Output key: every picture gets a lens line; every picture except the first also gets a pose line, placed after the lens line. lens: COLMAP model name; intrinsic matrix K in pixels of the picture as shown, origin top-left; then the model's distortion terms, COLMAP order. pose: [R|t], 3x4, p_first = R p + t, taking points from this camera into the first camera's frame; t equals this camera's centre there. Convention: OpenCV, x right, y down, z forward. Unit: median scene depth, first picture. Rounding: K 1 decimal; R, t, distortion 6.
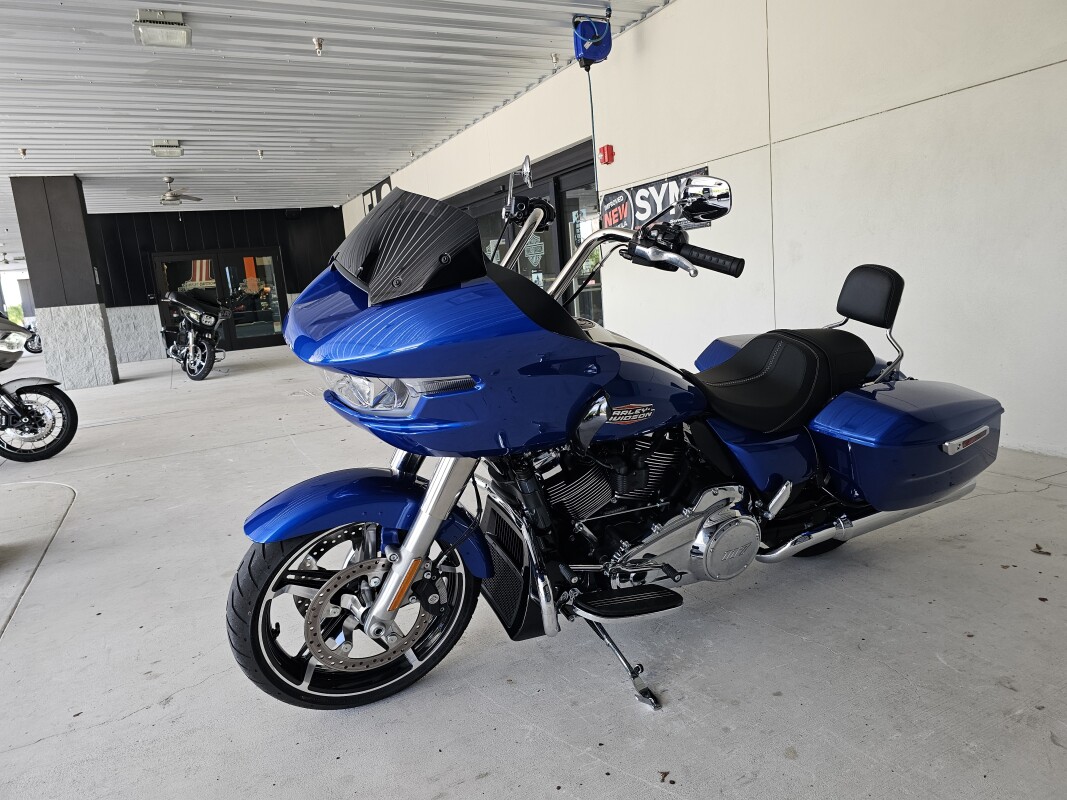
lens RADIAL K [[731.0, 0, 538.1], [0, 731.0, 397.6], [0, 0, 1]] dist [0.053350, -0.056041]
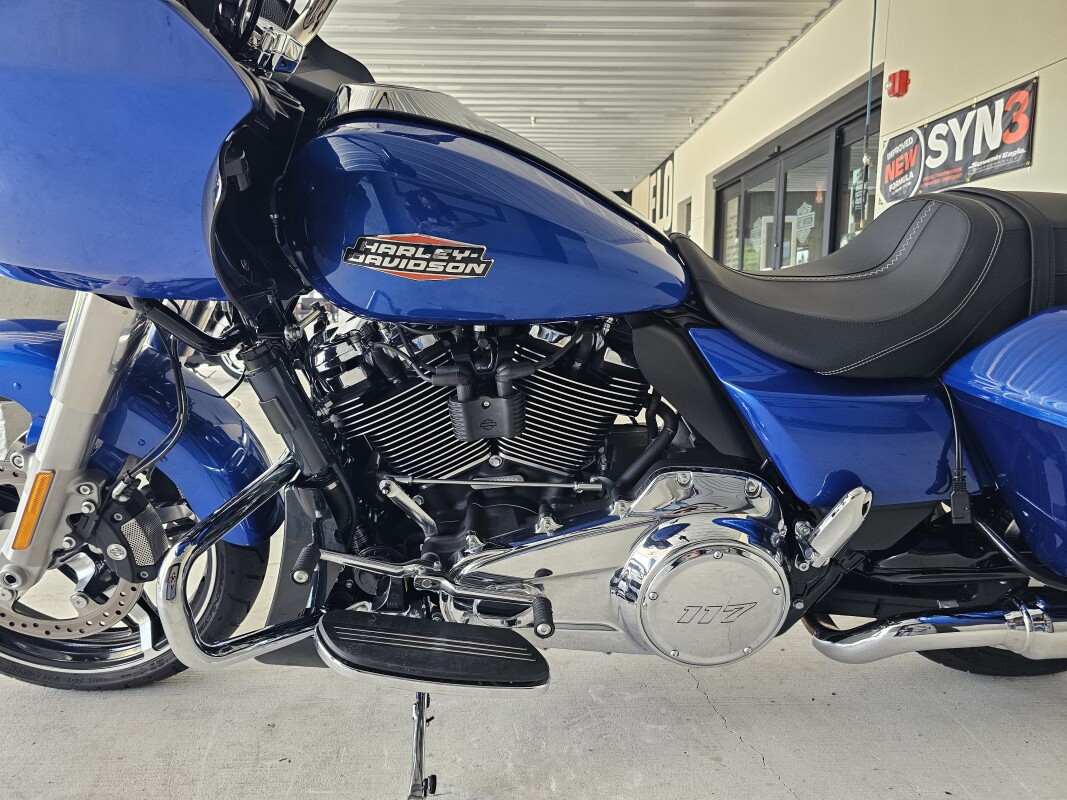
lens RADIAL K [[730.2, 0, 522.8], [0, 730.2, 400.6], [0, 0, 1]] dist [0.043230, -0.046101]
pose [[0.894843, 0.143419, -0.422714, 0.251091], [-0.147472, 0.988792, 0.023296, 0.059233], [0.421318, 0.041492, 0.905964, 0.379104]]
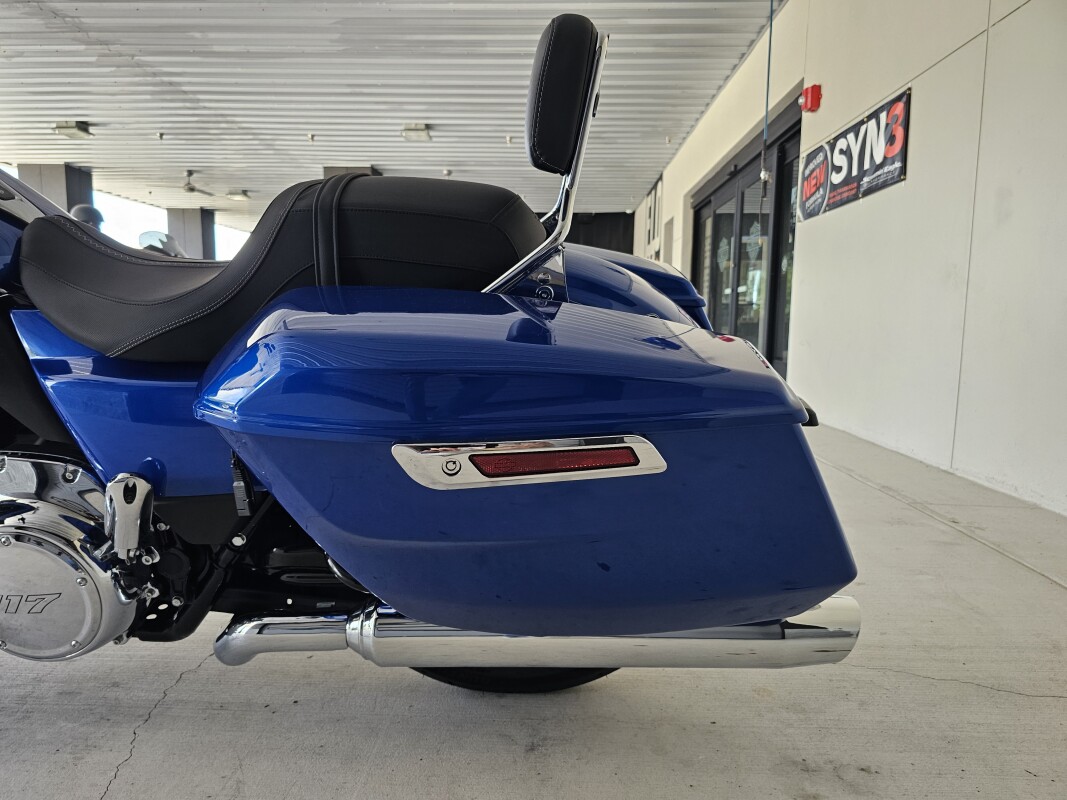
lens RADIAL K [[743.0, 0, 533.5], [0, 743.0, 400.0], [0, 0, 1]] dist [0.048540, -0.058192]
pose [[0.869061, 0.143191, -0.473529, 0.543592], [-0.164233, 0.986417, -0.003131, 0.025548], [0.466648, 0.080490, 0.880773, 0.527311]]
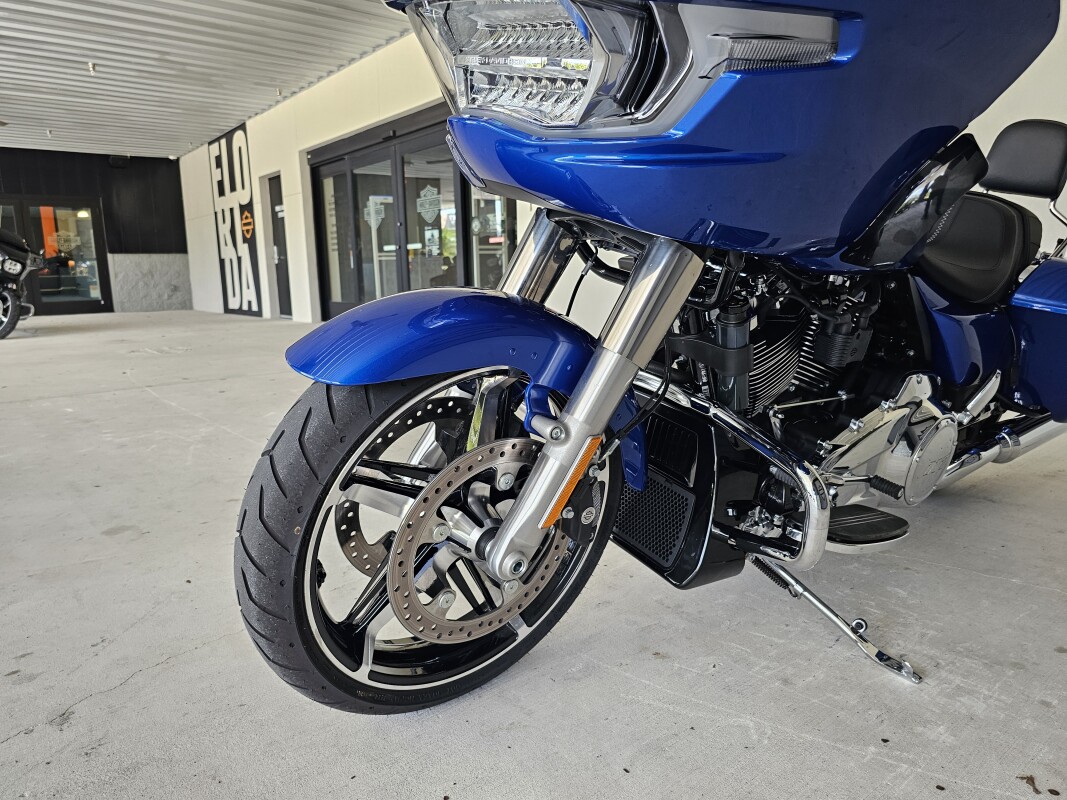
lens RADIAL K [[730.2, 0, 522.8], [0, 730.2, 400.6], [0, 0, 1]] dist [0.043230, -0.046101]
pose [[0.977761, 0.026465, 0.208045, -0.204213], [-0.025541, 0.999648, -0.007127, 0.118877], [-0.208160, 0.001654, 0.978093, 0.275519]]
